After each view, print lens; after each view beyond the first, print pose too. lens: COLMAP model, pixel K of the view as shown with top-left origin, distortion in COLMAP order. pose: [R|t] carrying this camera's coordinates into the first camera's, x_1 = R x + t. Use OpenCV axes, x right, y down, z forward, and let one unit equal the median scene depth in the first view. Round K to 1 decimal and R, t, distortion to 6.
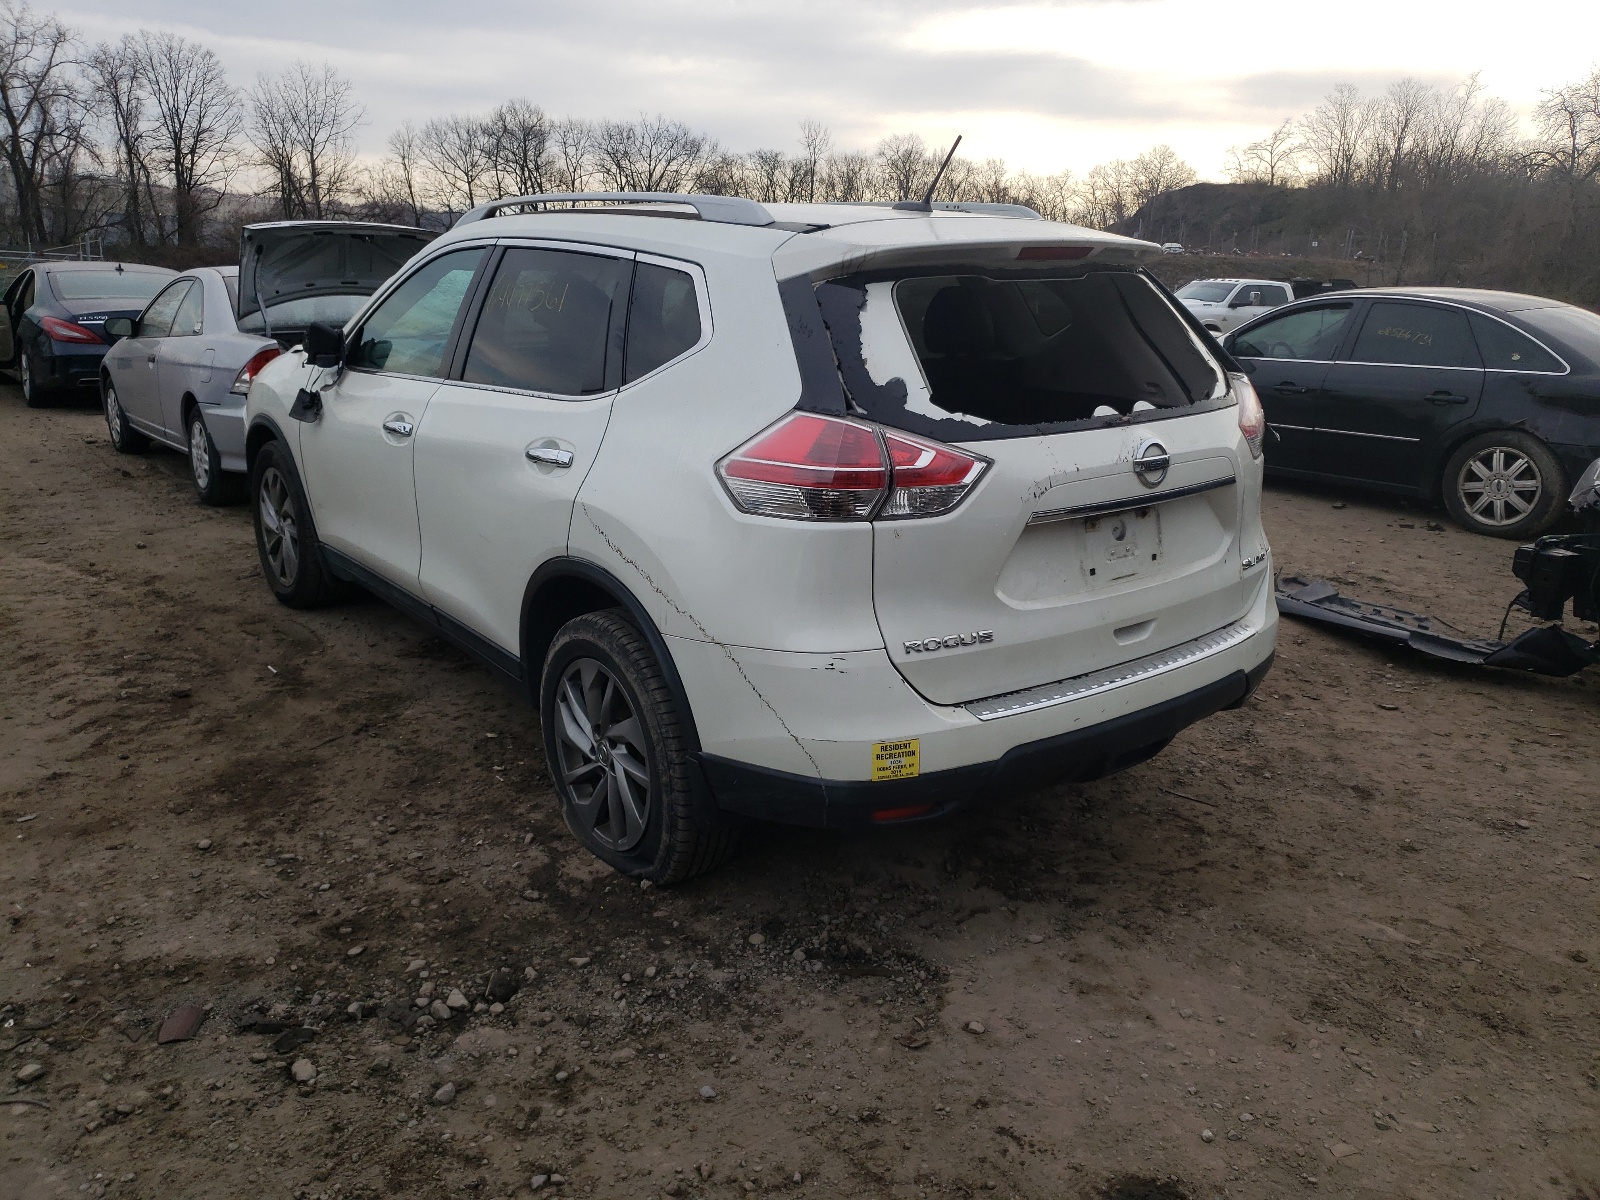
lens RADIAL K [[1222.9, 0, 800.0], [0, 1222.9, 600.0], [0, 0, 1]] dist [-0.007027, -0.004535]
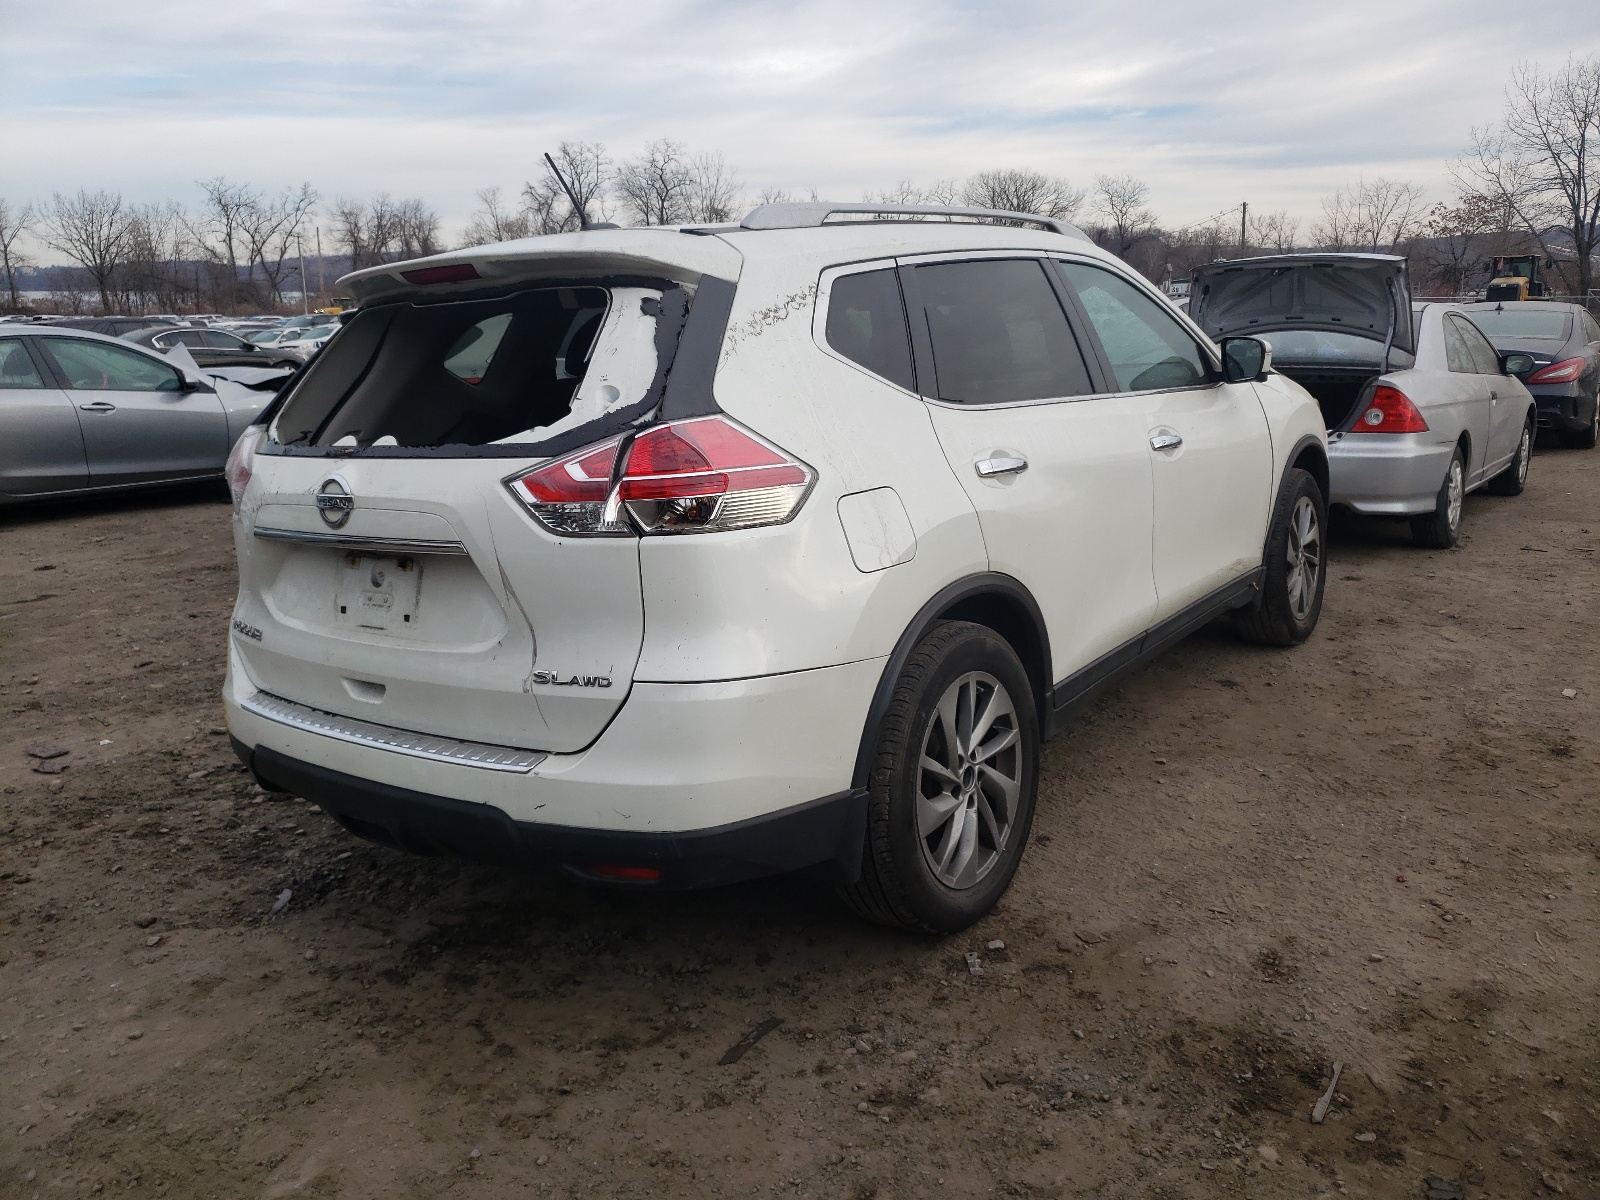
lens RADIAL K [[1195.4, 0, 800.0], [0, 1195.4, 600.0], [0, 0, 1]] dist [-0.006694, 0.000545]
pose [[0.320361, 0.202393, -0.925422, 0.882766], [-0.229223, 0.964440, 0.131575, -0.170242], [0.919144, 0.169977, 0.355362, 0.733243]]
